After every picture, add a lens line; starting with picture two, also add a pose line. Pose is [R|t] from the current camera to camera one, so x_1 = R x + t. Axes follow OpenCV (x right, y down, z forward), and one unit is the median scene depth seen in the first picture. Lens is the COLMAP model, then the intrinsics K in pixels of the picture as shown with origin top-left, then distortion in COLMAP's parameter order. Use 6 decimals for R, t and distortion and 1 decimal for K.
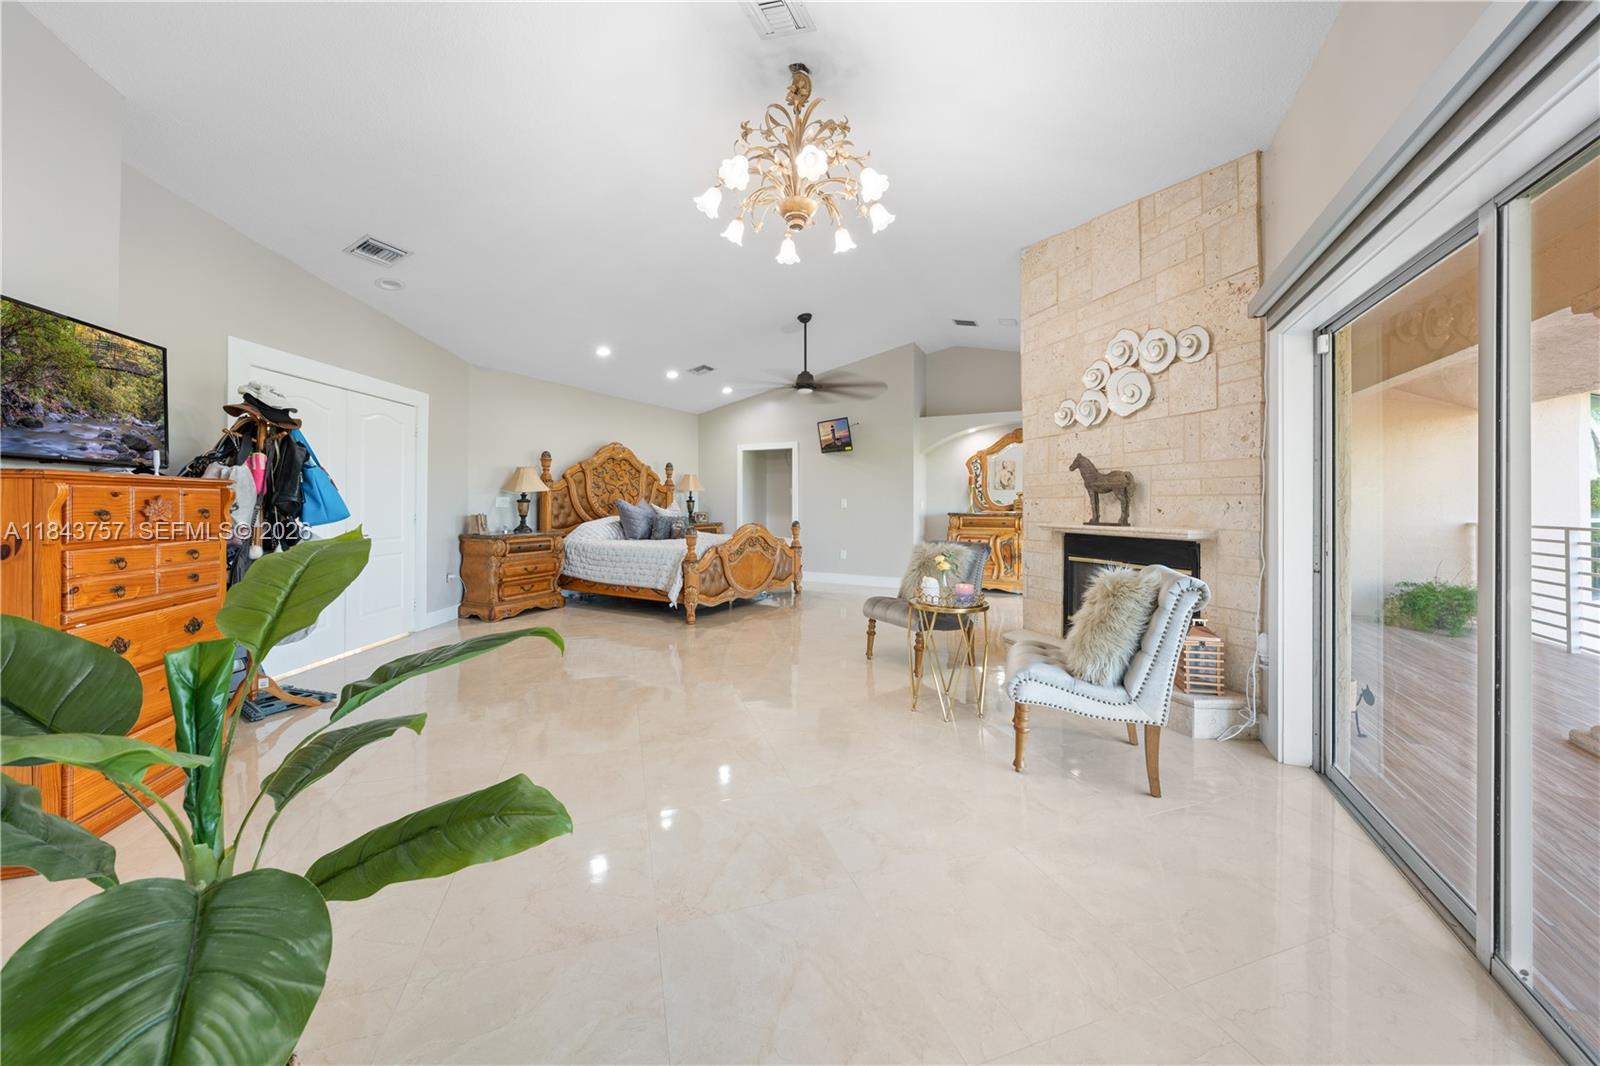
lens RADIAL K [[544.7, 0, 800.1], [0, 544.7, 503.0], [0, 0, 1]] dist [0.000357, 0.000011]
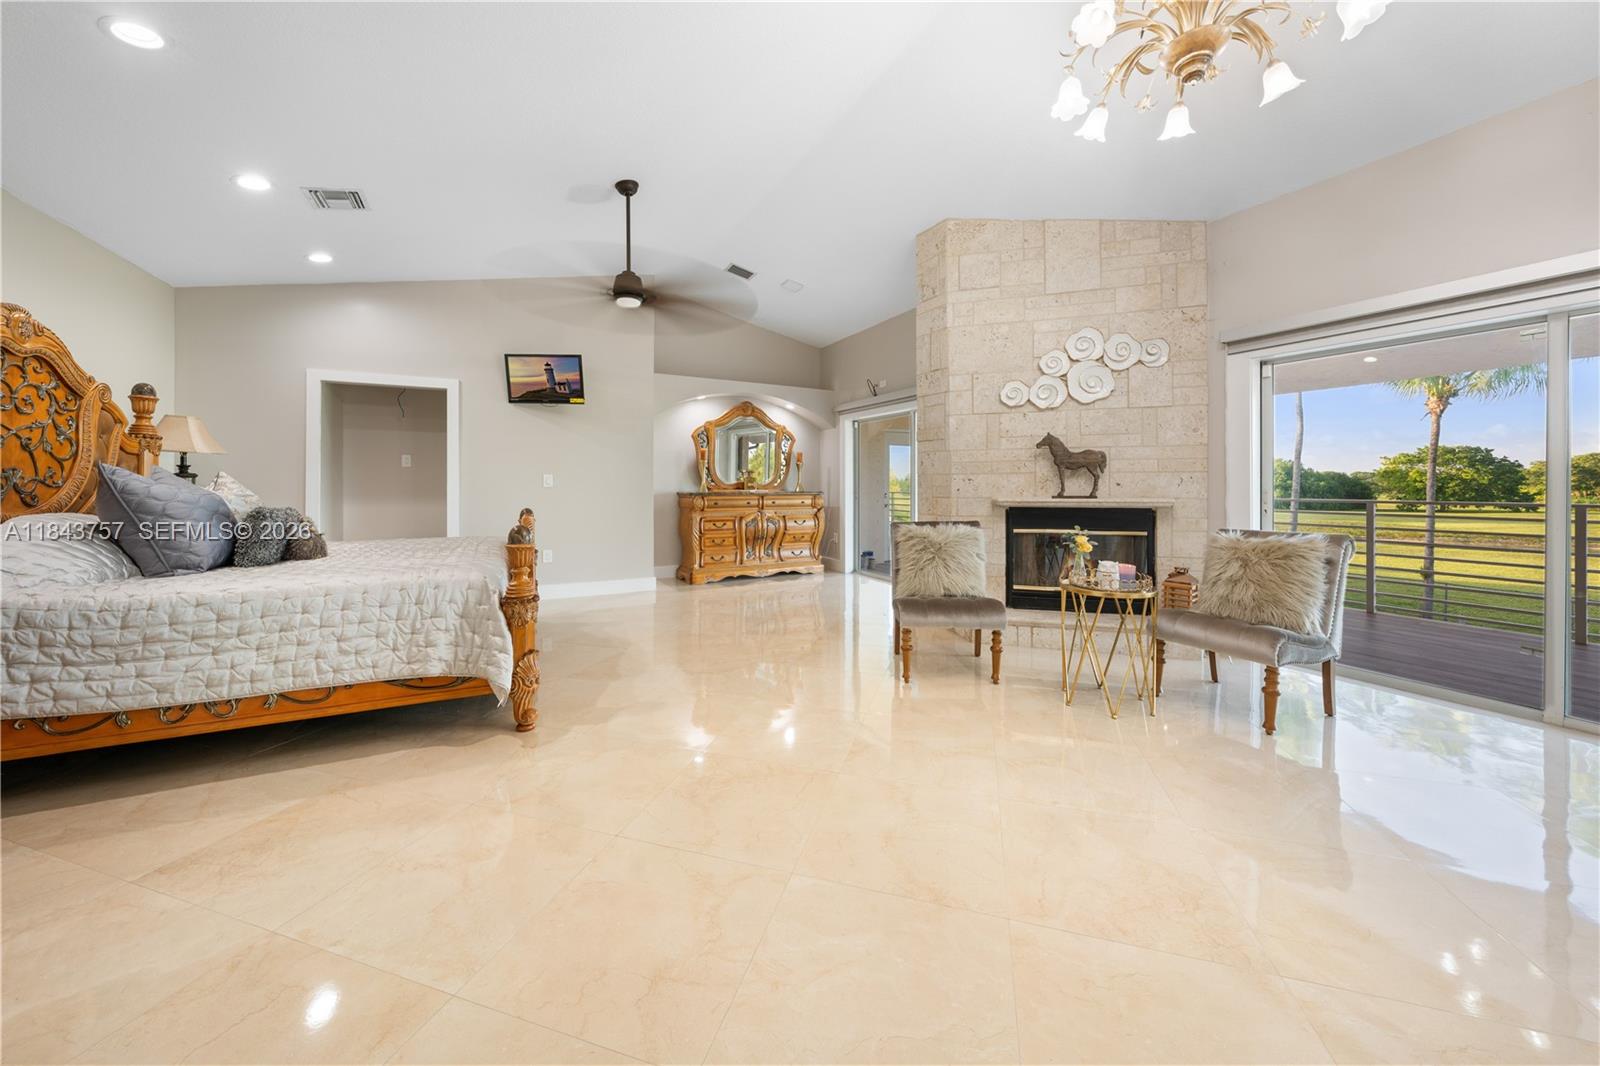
lens RADIAL K [[559.1, 0, 800.4], [0, 559.1, 484.9], [0, 0, 1]] dist [-0.001004, -0.000084]
pose [[0.581215, -0.002607, 0.813746, -0.598551], [0.001180, 0.999997, 0.002362, 0.008576], [-0.813749, -0.000413, 0.581217, 0.672303]]
